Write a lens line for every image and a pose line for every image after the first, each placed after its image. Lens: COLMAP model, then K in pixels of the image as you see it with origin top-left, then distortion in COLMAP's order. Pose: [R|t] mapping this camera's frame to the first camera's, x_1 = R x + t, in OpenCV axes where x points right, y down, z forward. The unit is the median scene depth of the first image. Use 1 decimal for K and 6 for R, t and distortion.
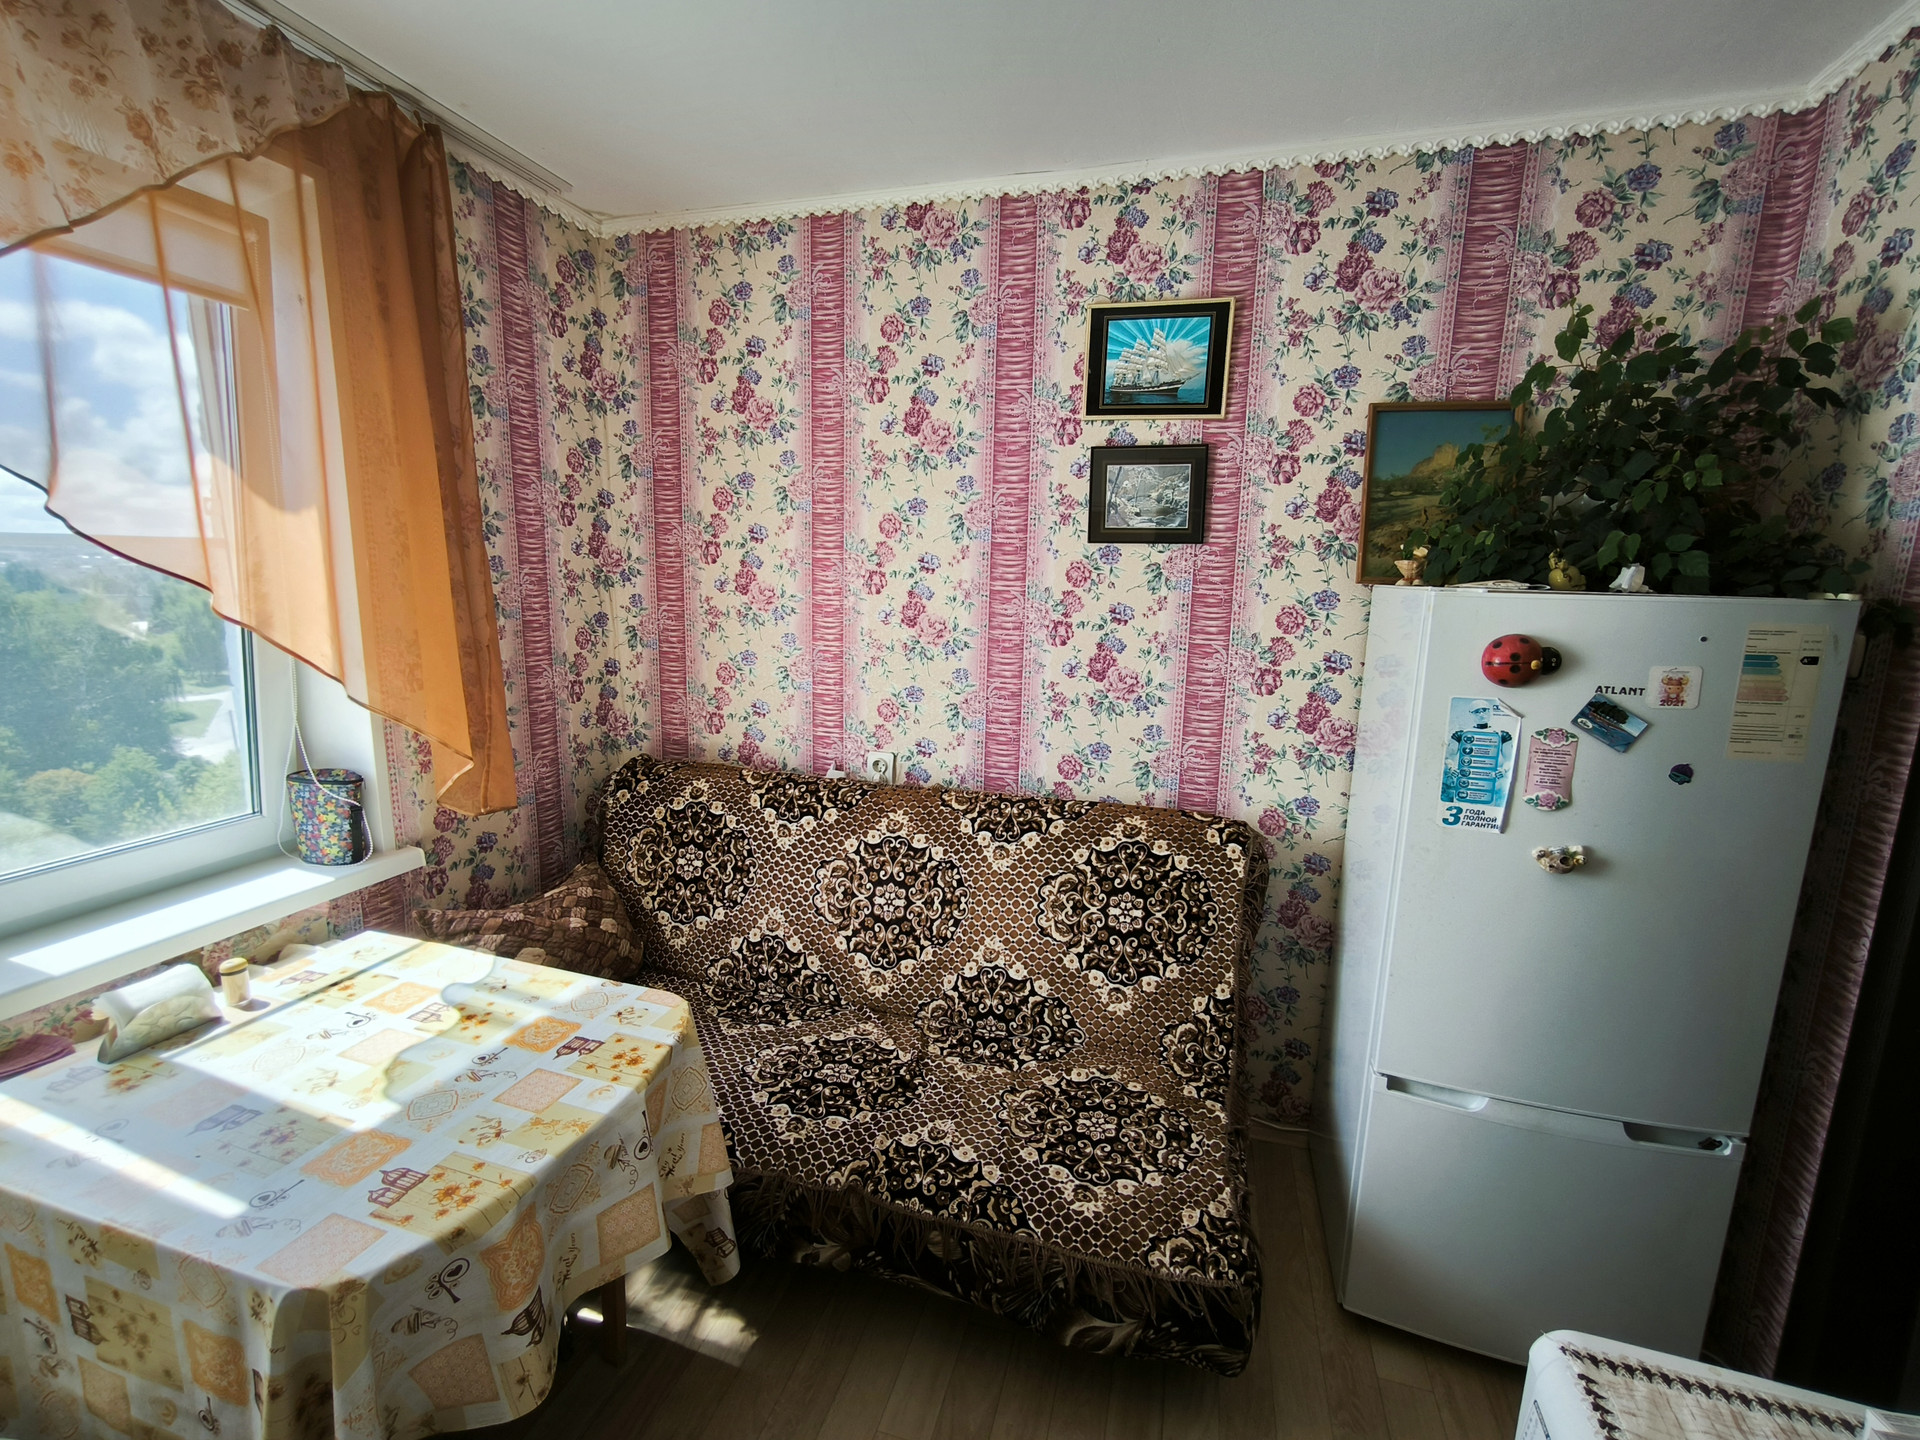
lens RADIAL K [[837.4, 0, 953.2], [0, 837.4, 717.5], [0, 0, 1]] dist [-0.026063, 0.027194]
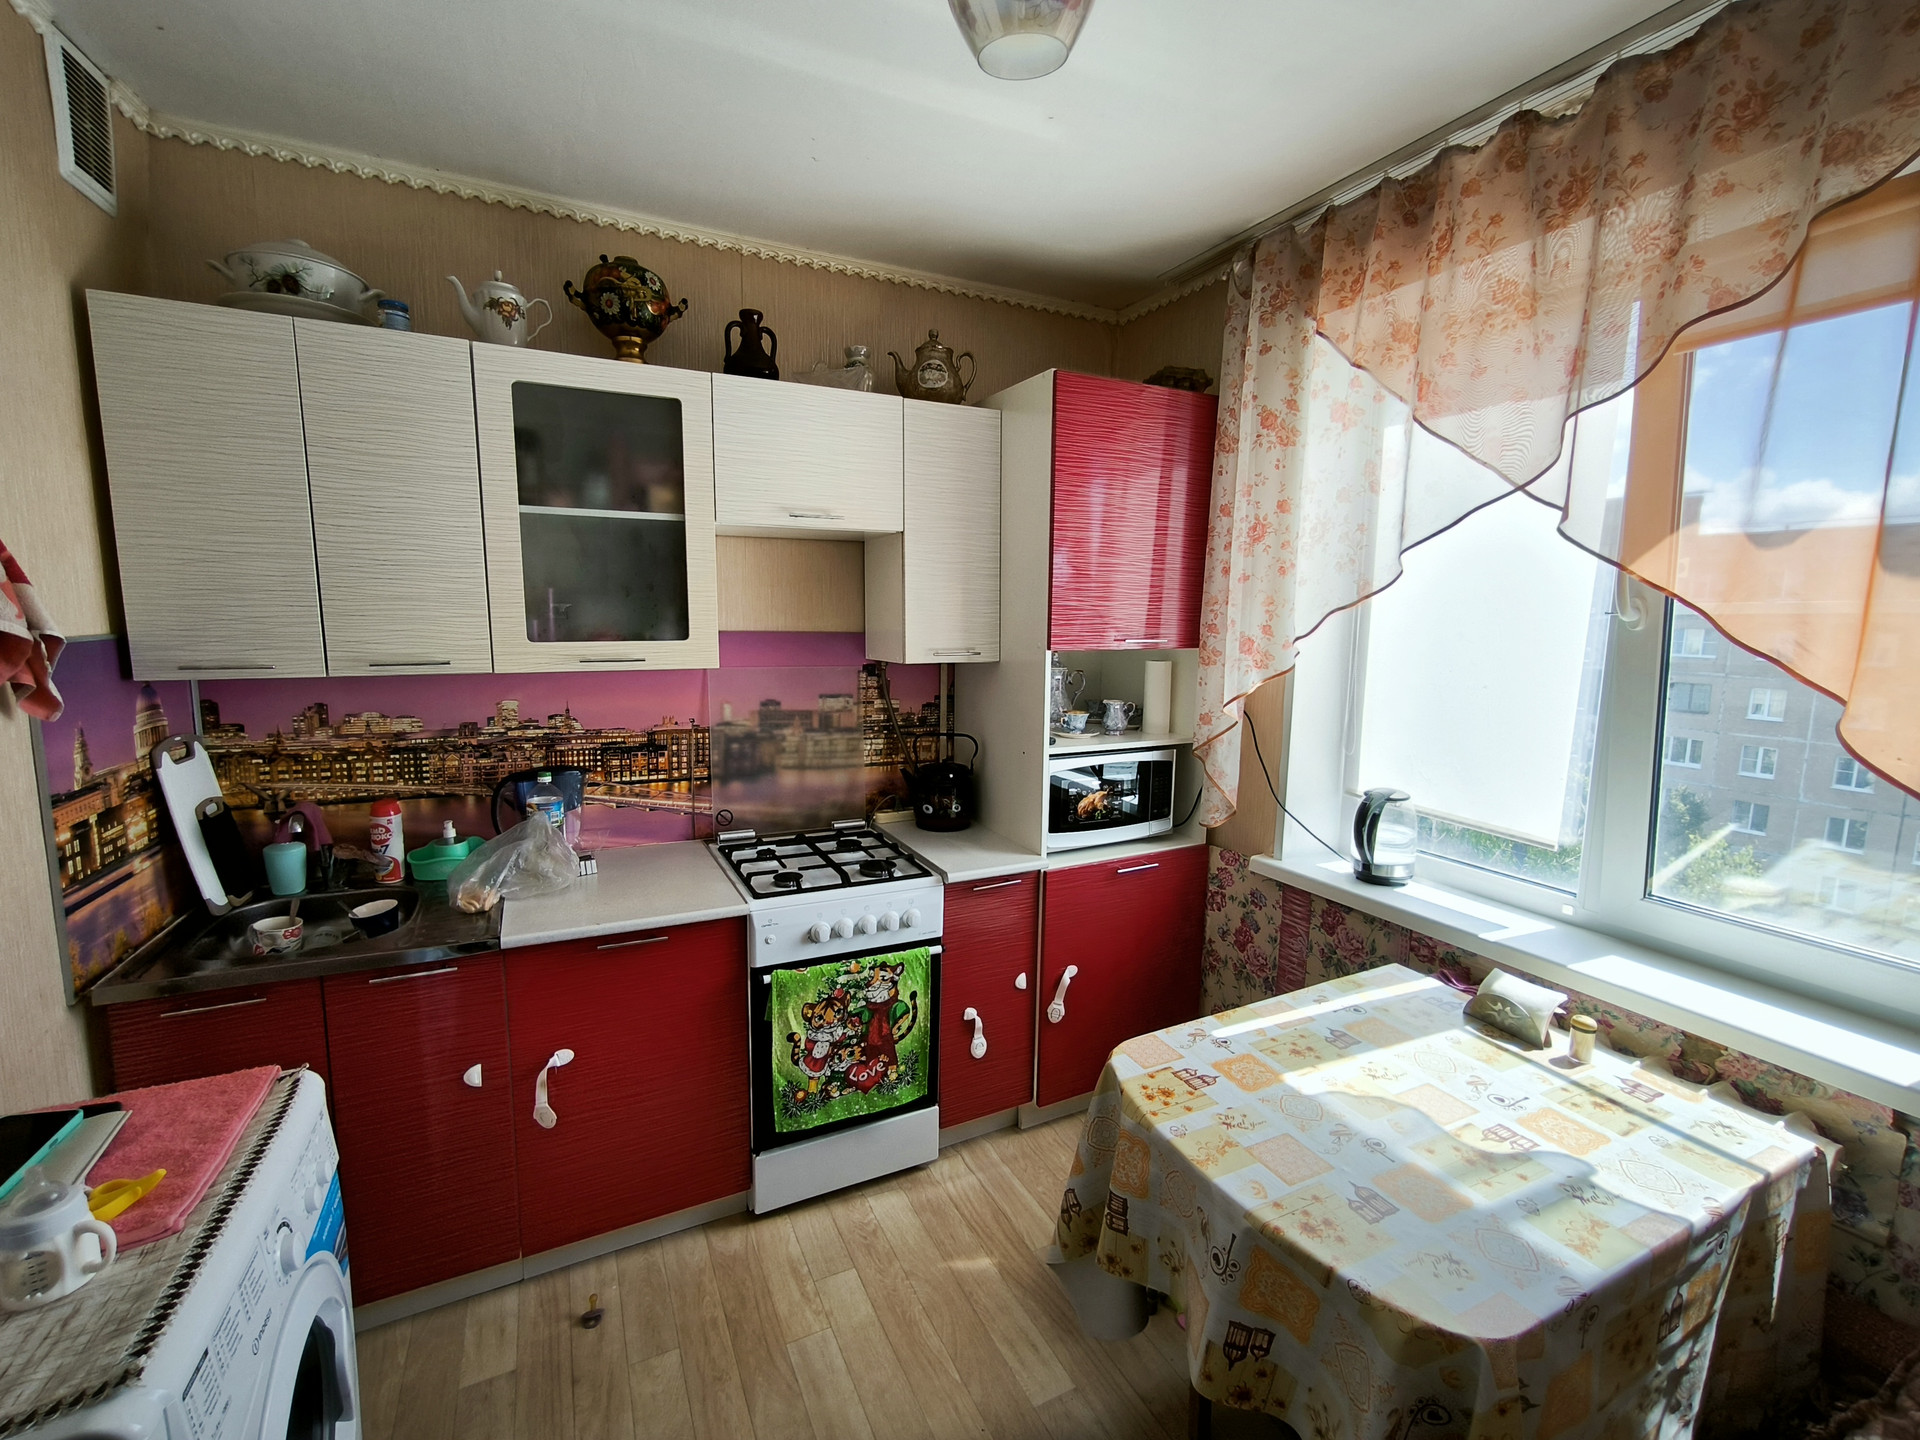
lens RADIAL K [[828.1, 0, 962.6], [0, 828.1, 724.2], [0, 0, 1]] dist [-0.028078, 0.026335]
pose [[-0.715115, 0.064408, -0.696033, 0.230712], [-0.151576, 0.957765, 0.244360, -0.119559], [0.682374, 0.280247, -0.675150, 0.727720]]
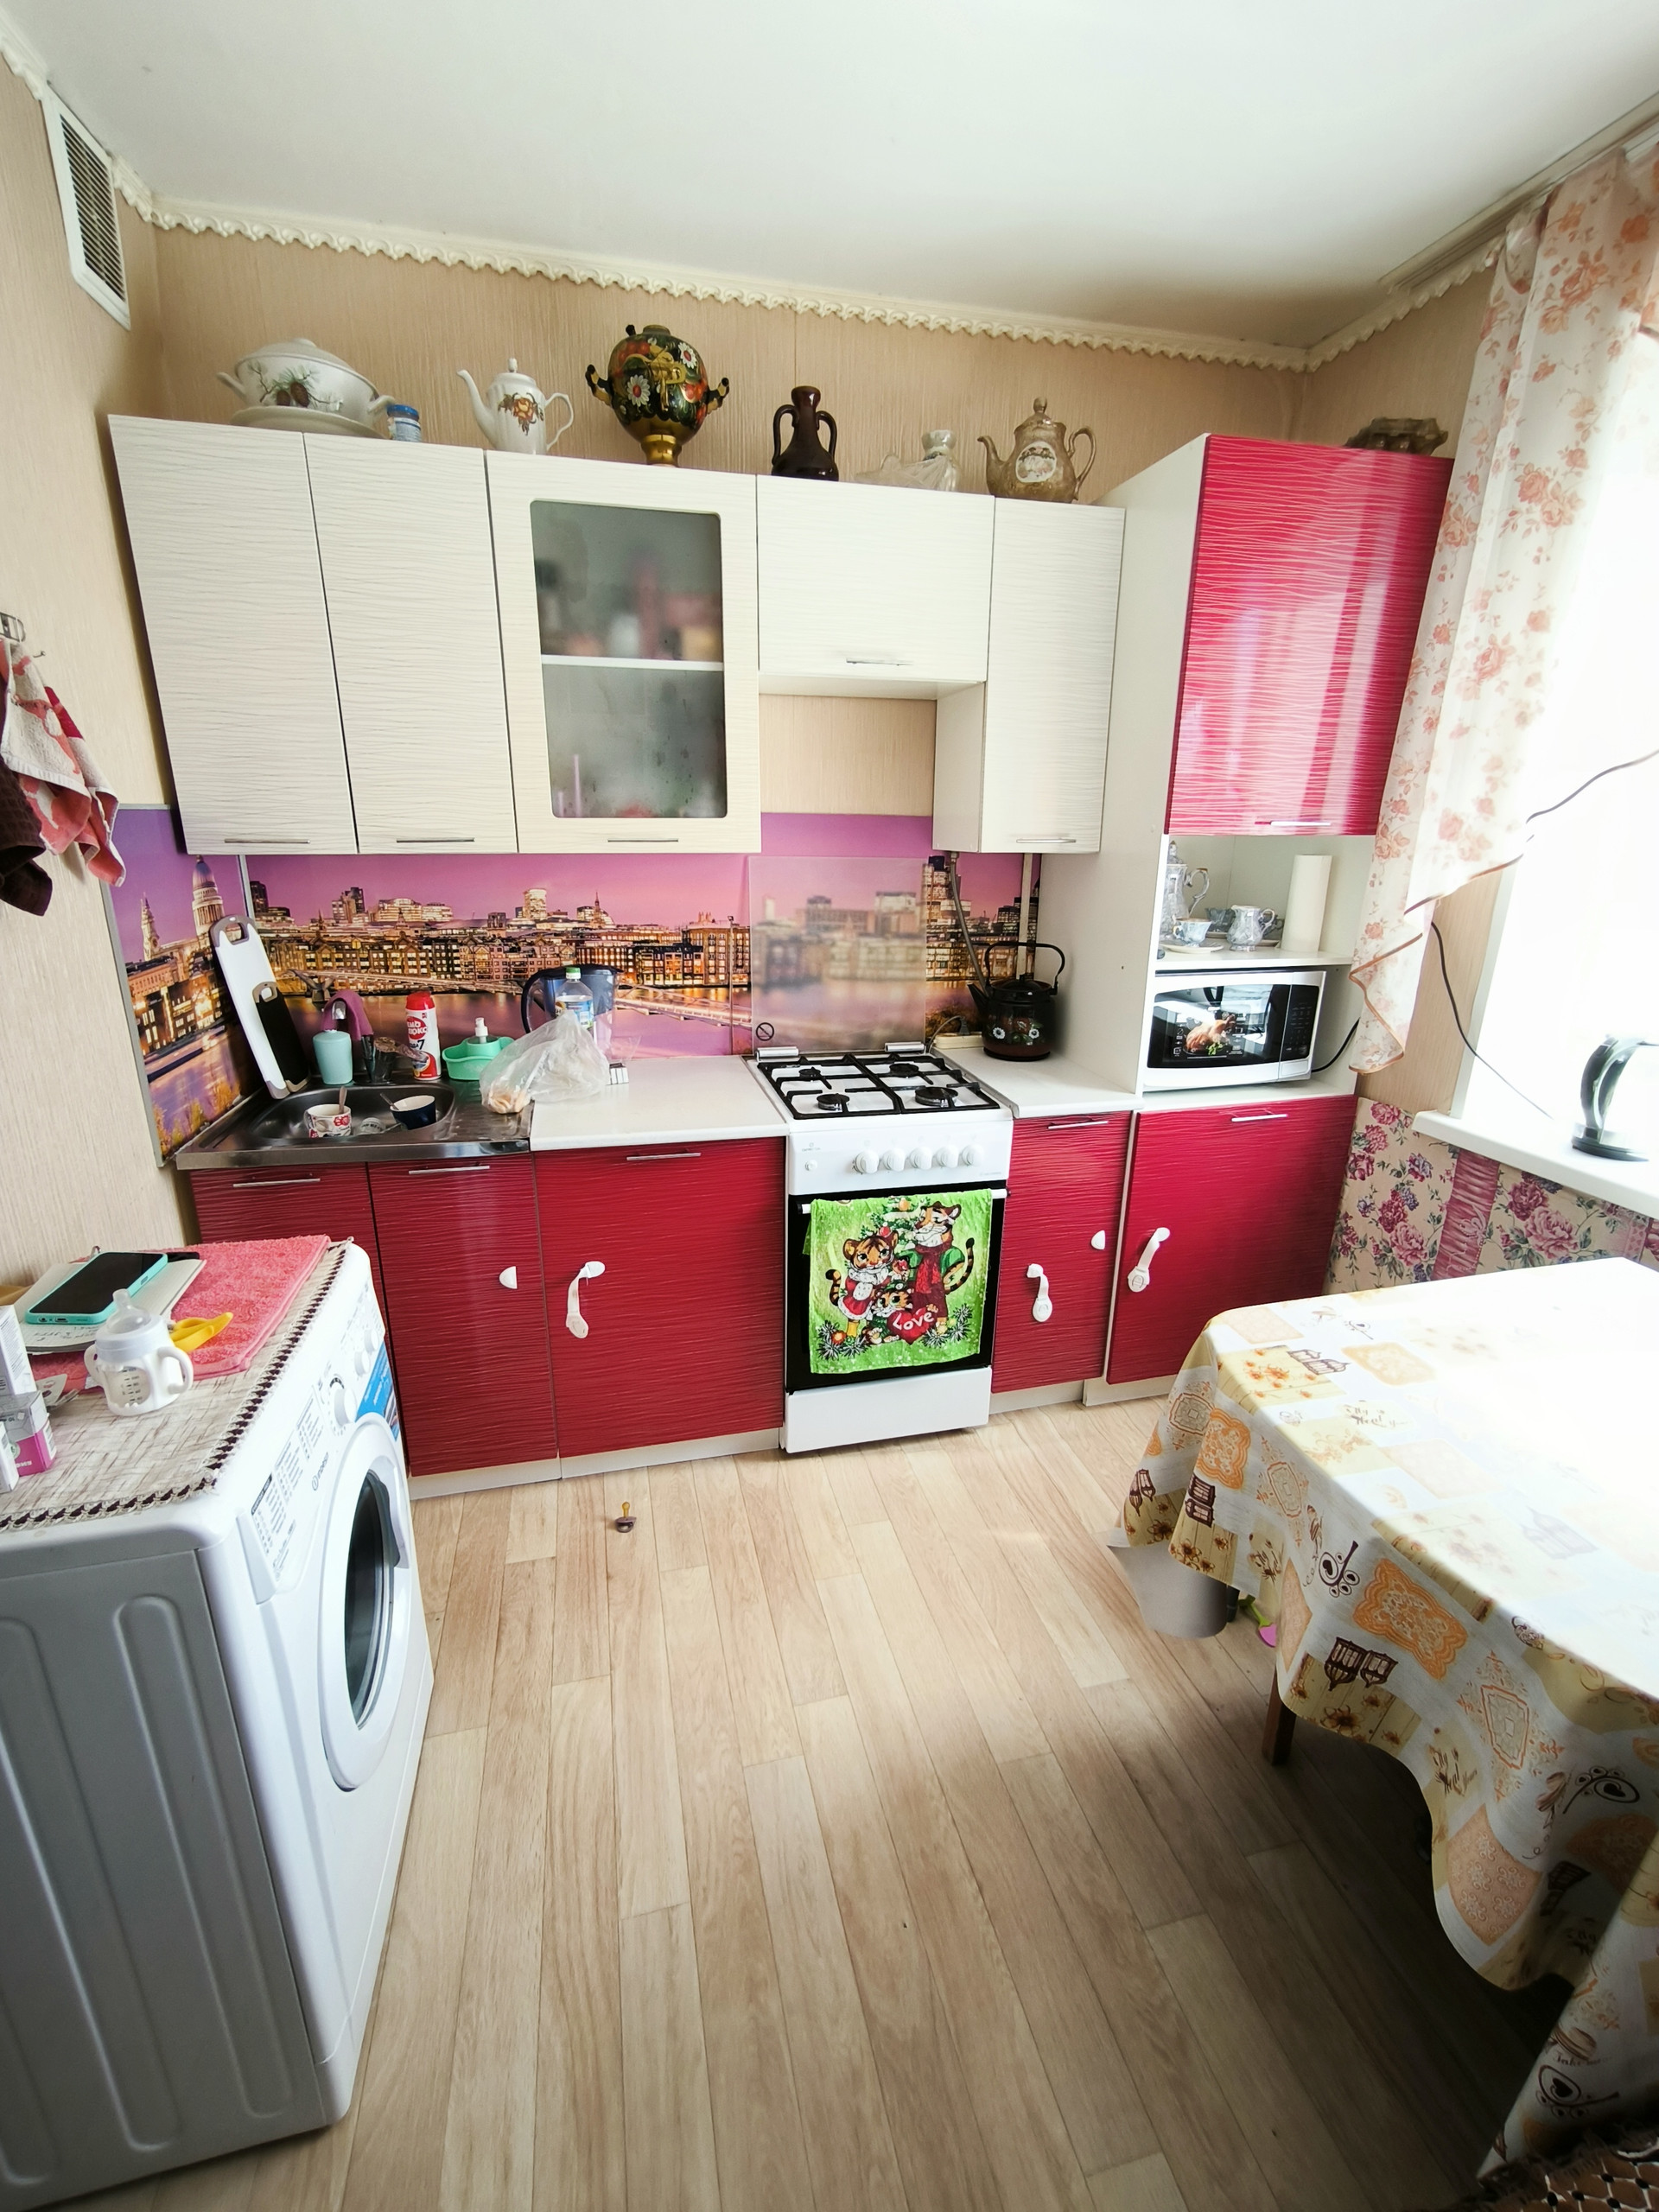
lens RADIAL K [[948.2, 0, 828.6], [0, 948.2, 1108.9], [0, 0, 1]] dist [-0.028028, 0.025895]
pose [[-0.852126, 0.125190, -0.508142, 0.212776], [-0.120257, 0.898143, 0.422939, -0.081341], [0.509332, 0.421505, -0.750276, 0.715176]]
